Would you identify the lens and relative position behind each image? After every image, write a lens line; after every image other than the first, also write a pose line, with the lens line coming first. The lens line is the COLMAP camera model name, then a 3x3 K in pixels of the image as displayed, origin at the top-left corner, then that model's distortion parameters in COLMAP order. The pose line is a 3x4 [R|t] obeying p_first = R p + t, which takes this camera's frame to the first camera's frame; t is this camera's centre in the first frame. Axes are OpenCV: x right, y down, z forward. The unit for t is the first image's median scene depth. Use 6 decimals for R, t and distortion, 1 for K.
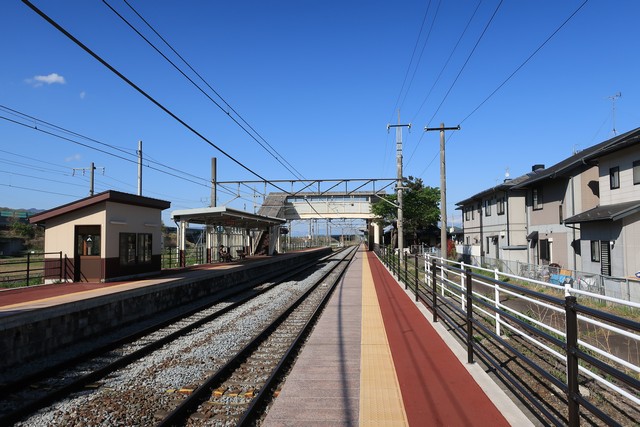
lens RADIAL K [[502.2, 0, 320.0], [0, 502.2, 213.5], [0, 0, 1]] dist [-0.006204, 0.004313]
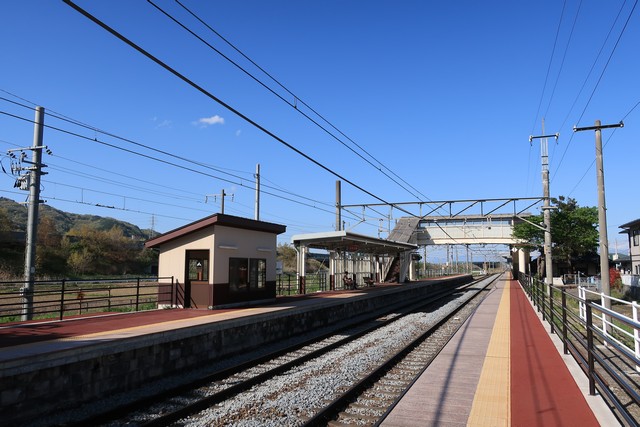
lens RADIAL K [[502.2, 0, 320.0], [0, 502.2, 213.5], [0, 0, 1]] dist [-0.006204, 0.004313]
pose [[0.962697, -0.017391, -0.270022, 0.028855], [0.003337, 0.998620, -0.052421, 0.004657], [0.270560, 0.049565, 0.961426, 0.112686]]
